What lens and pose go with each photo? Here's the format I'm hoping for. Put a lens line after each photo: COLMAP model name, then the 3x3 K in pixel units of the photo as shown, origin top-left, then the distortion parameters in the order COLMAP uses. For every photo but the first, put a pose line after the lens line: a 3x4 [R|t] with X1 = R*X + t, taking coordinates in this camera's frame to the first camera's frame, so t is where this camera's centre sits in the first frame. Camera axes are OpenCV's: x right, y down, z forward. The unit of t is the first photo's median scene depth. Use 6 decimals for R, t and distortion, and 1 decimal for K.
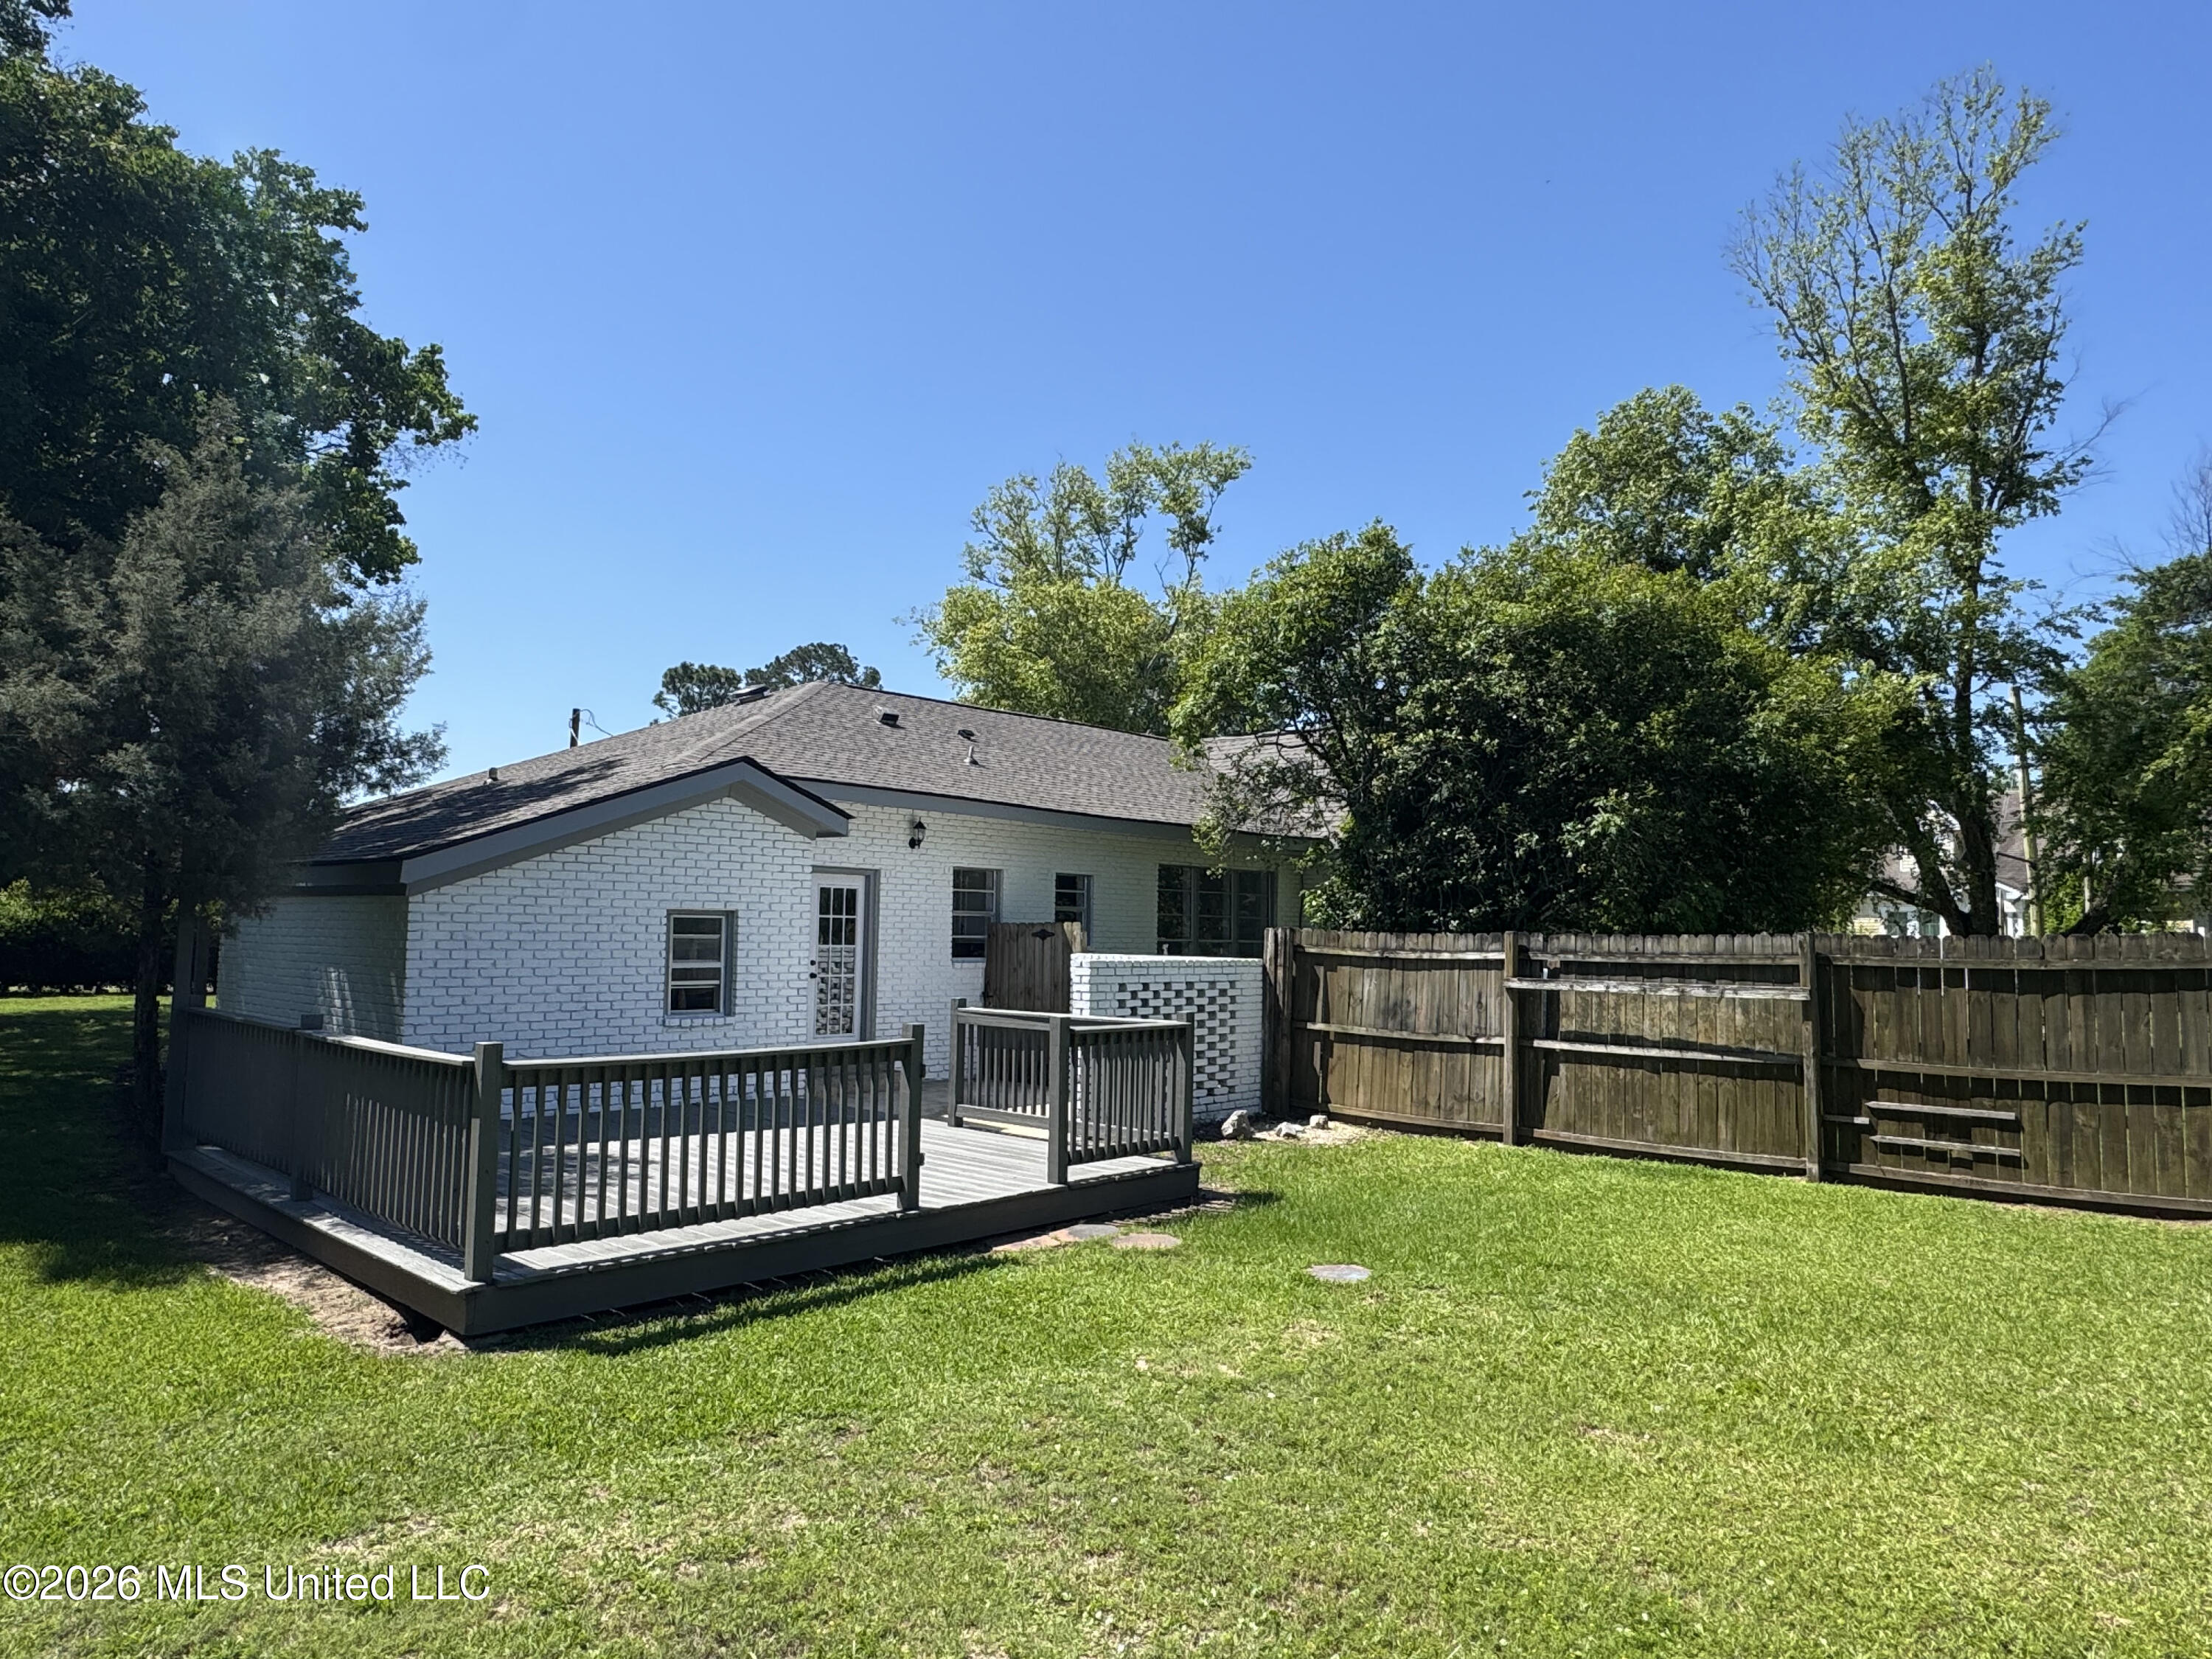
lens RADIAL K [[1374.9, 0, 1104.1], [0, 1374.9, 823.6], [0, 0, 1]] dist [-0.007973, -0.003240]
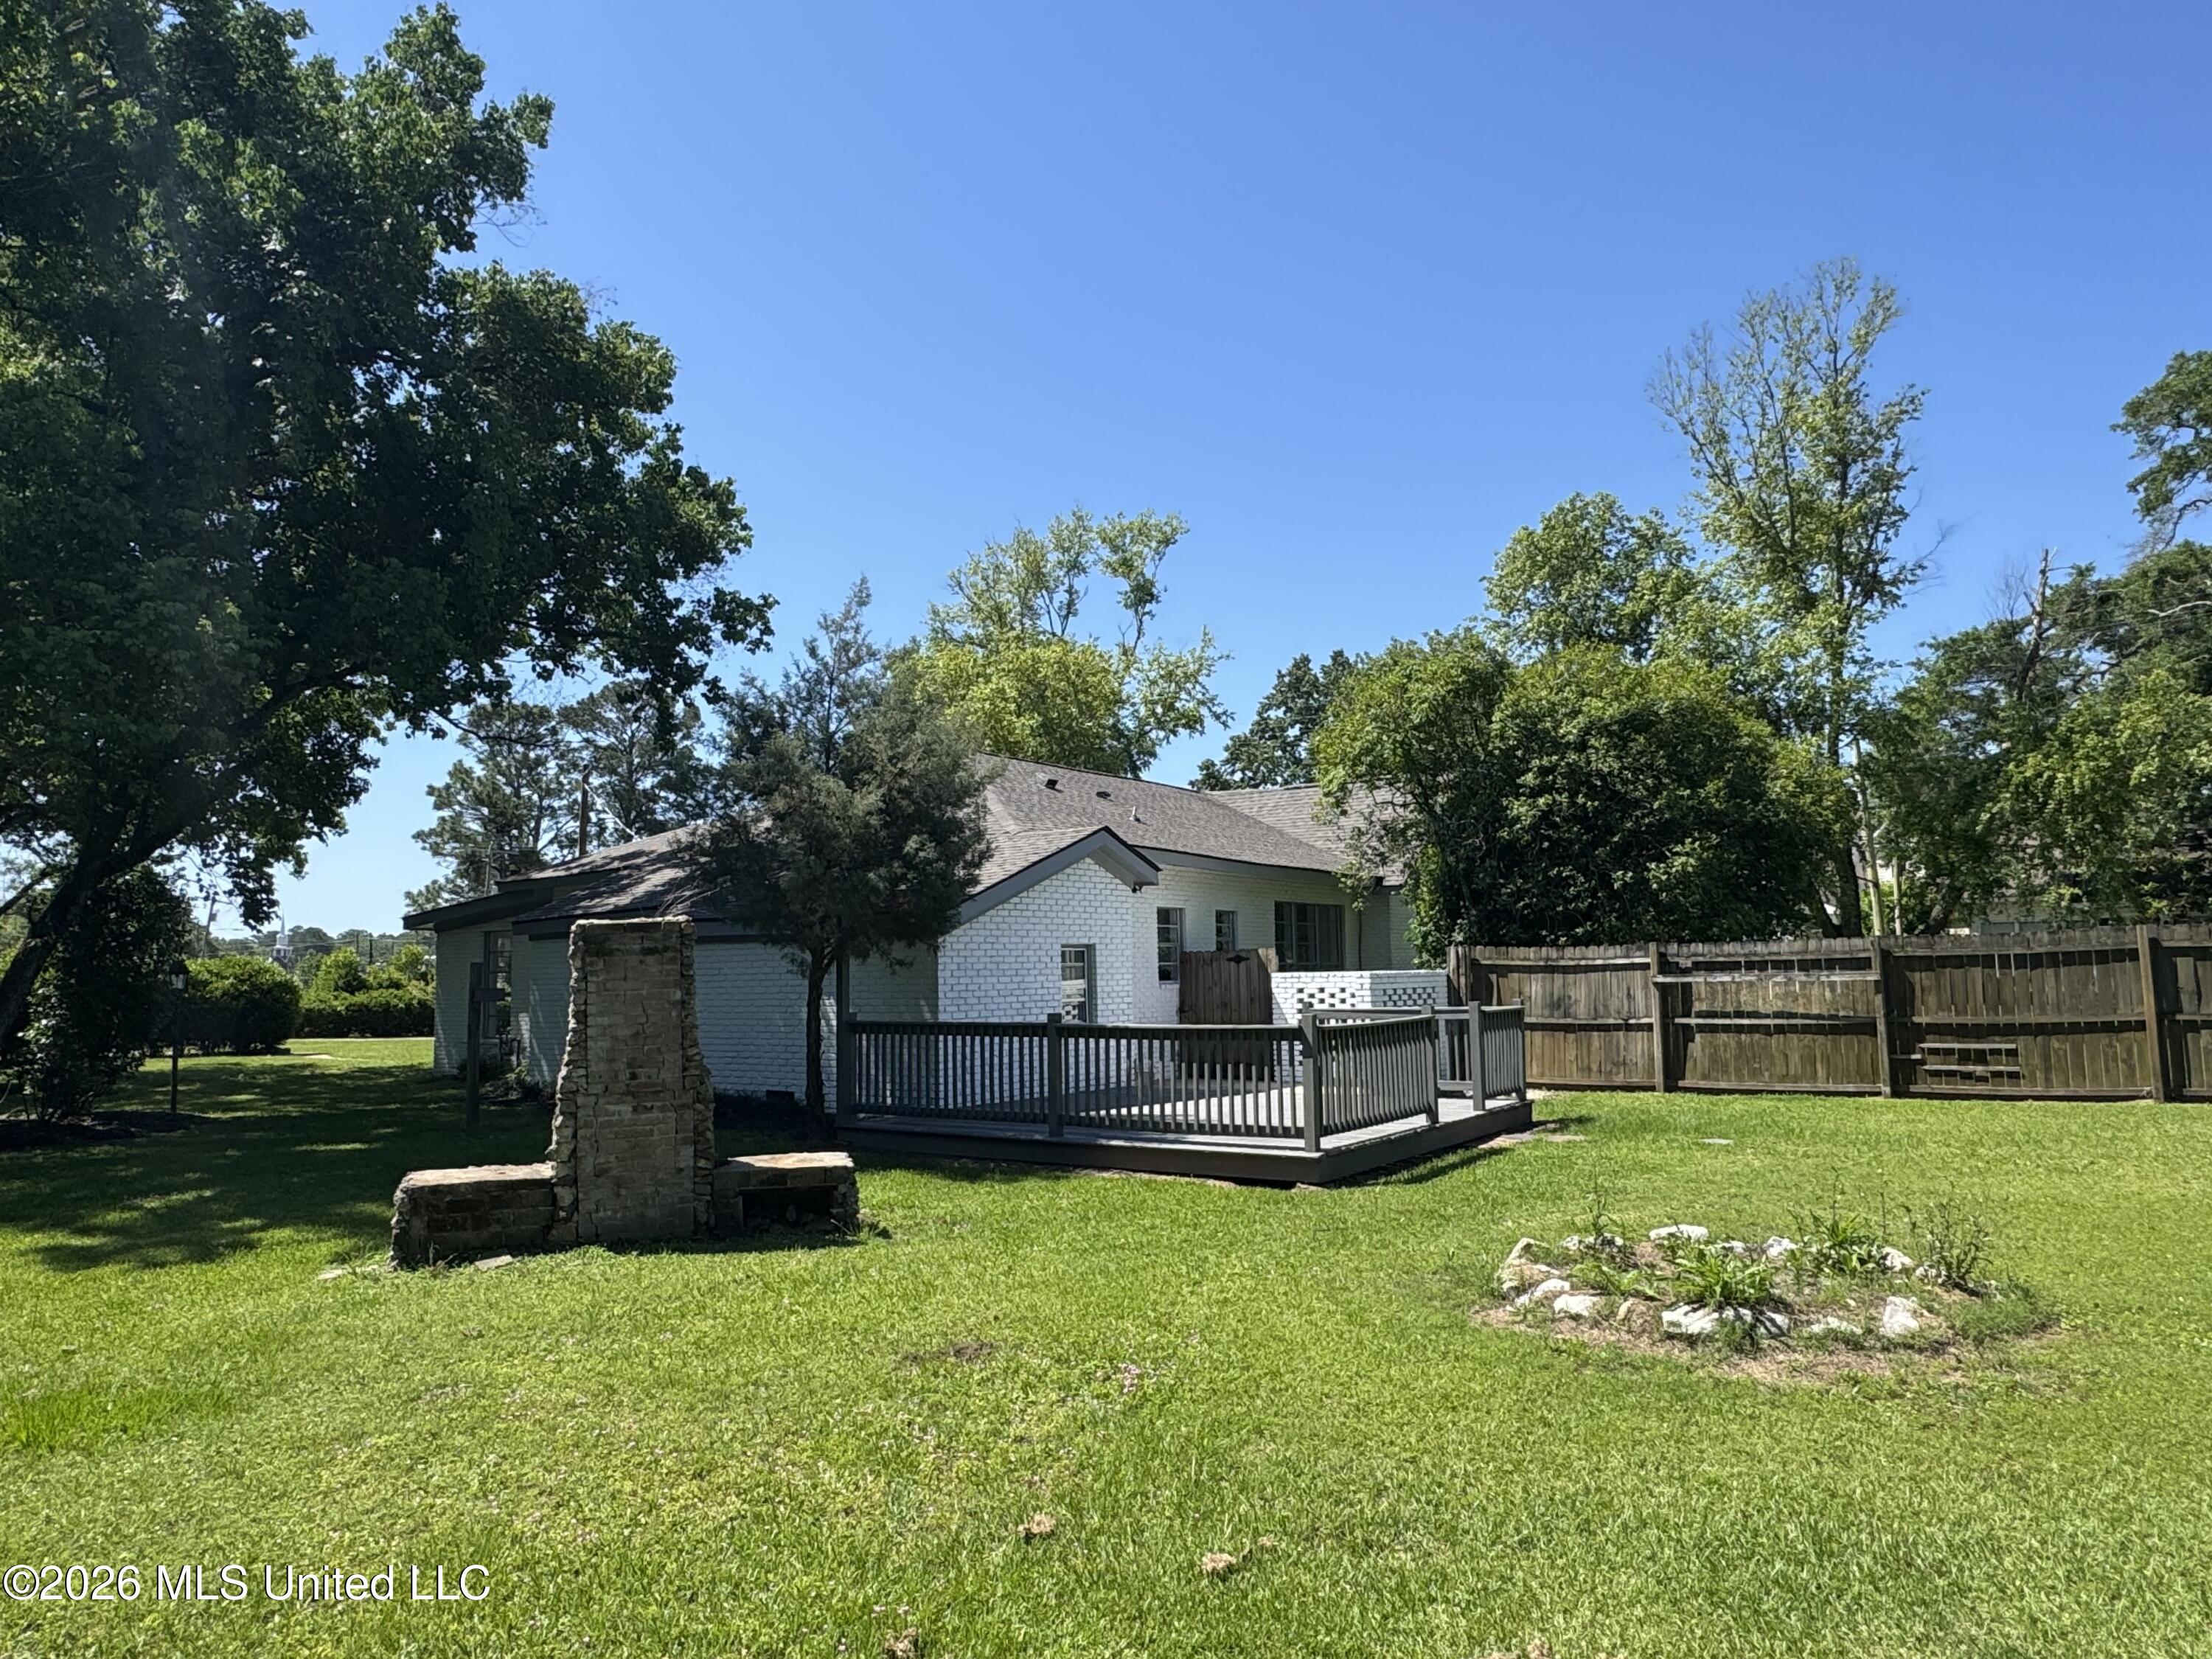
lens RADIAL K [[1443.6, 0, 1106.0], [0, 1443.6, 829.5], [0, 0, 1]] dist [-0.003496, -0.005500]
pose [[0.985912, -0.016052, 0.166490, -0.471668], [0.019262, 0.999658, -0.017682, -0.020730], [-0.166150, 0.020640, 0.985885, -0.346896]]
